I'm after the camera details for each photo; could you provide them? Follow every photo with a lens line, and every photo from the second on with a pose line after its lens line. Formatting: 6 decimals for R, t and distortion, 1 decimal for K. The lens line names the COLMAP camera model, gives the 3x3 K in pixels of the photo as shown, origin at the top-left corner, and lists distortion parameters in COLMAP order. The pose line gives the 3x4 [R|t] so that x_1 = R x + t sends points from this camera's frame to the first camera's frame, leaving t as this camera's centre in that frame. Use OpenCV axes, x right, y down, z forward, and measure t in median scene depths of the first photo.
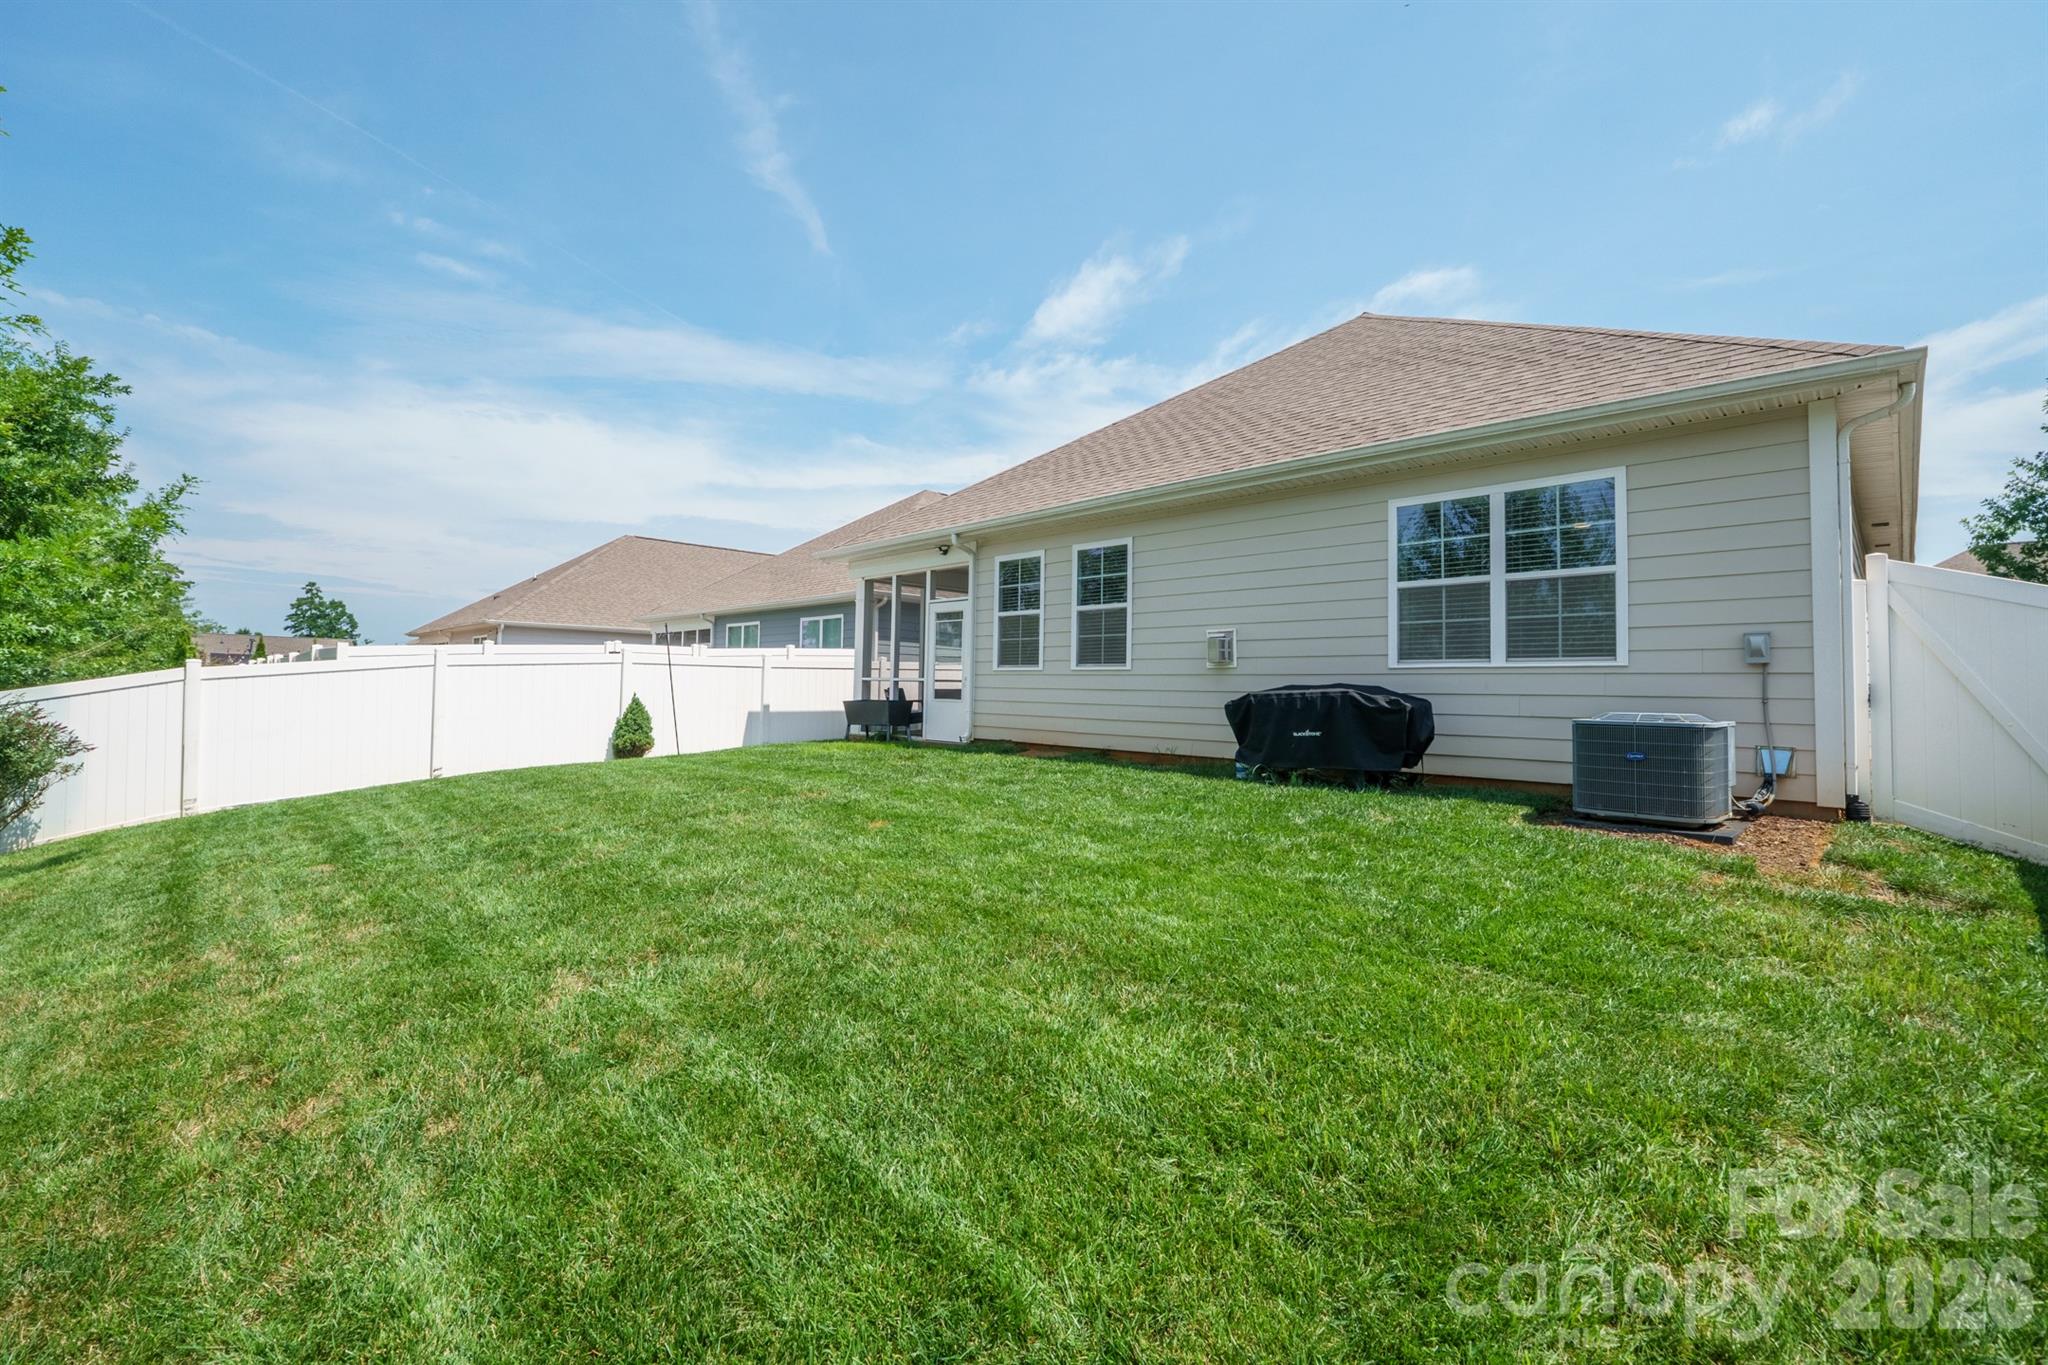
lens RADIAL K [[859.3, 0, 1028.4], [0, 859.3, 669.6], [0, 0, 1]] dist [-0.006294, -0.000392]
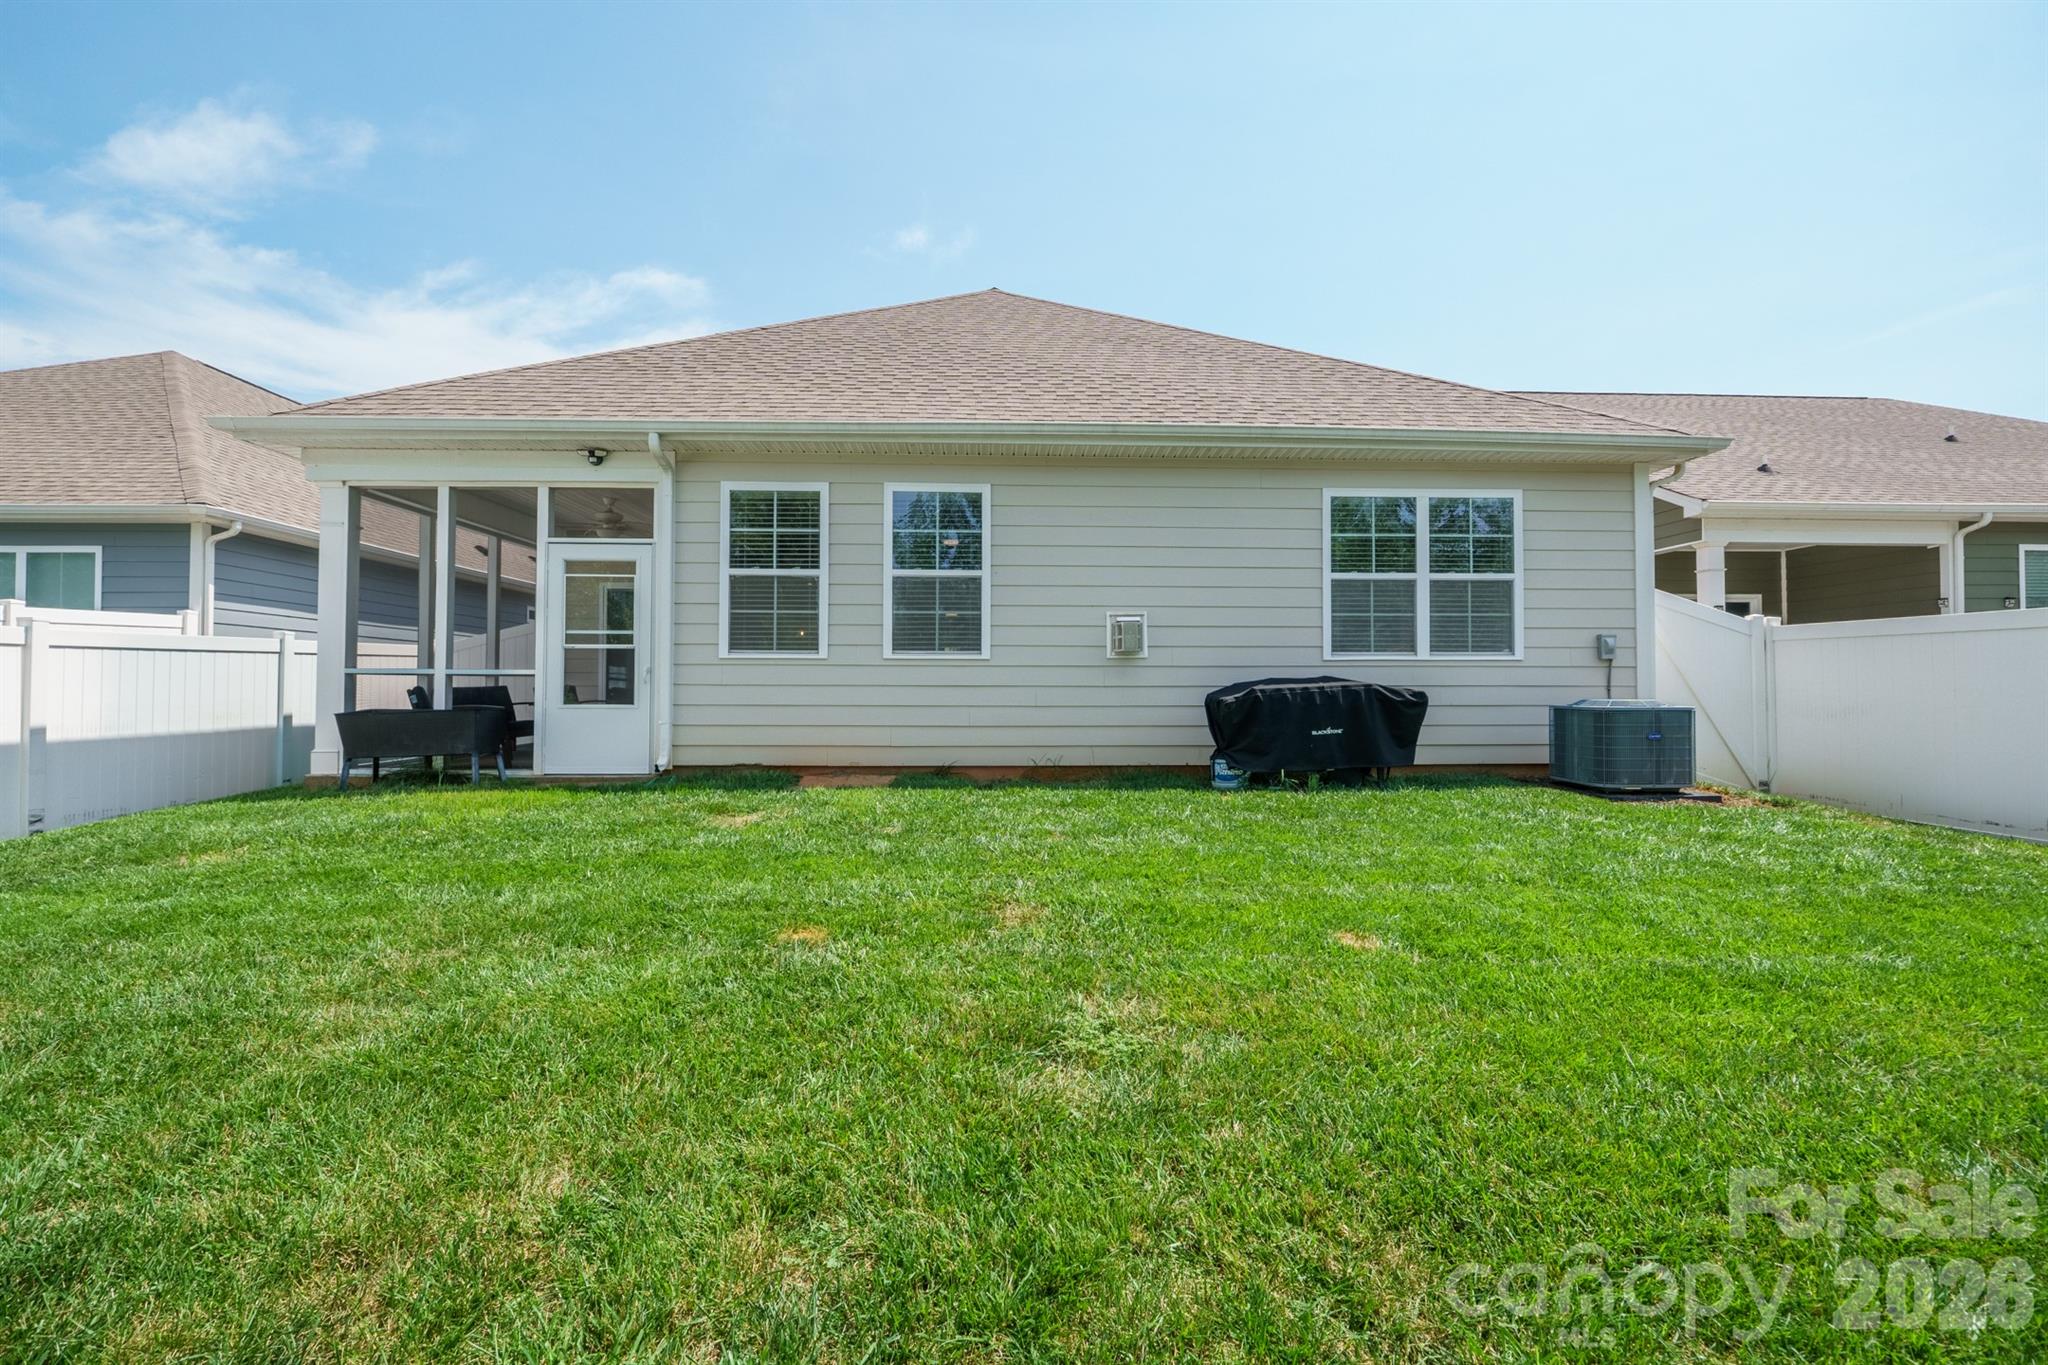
lens RADIAL K [[859.3, 0, 1028.4], [0, 859.3, 669.6], [0, 0, 1]] dist [-0.006294, -0.000392]
pose [[0.679792, -0.000219, 0.733405, -0.458873], [-0.008375, 0.999932, 0.008062, 0.003592], [-0.733357, -0.011623, 0.679744, 0.506546]]
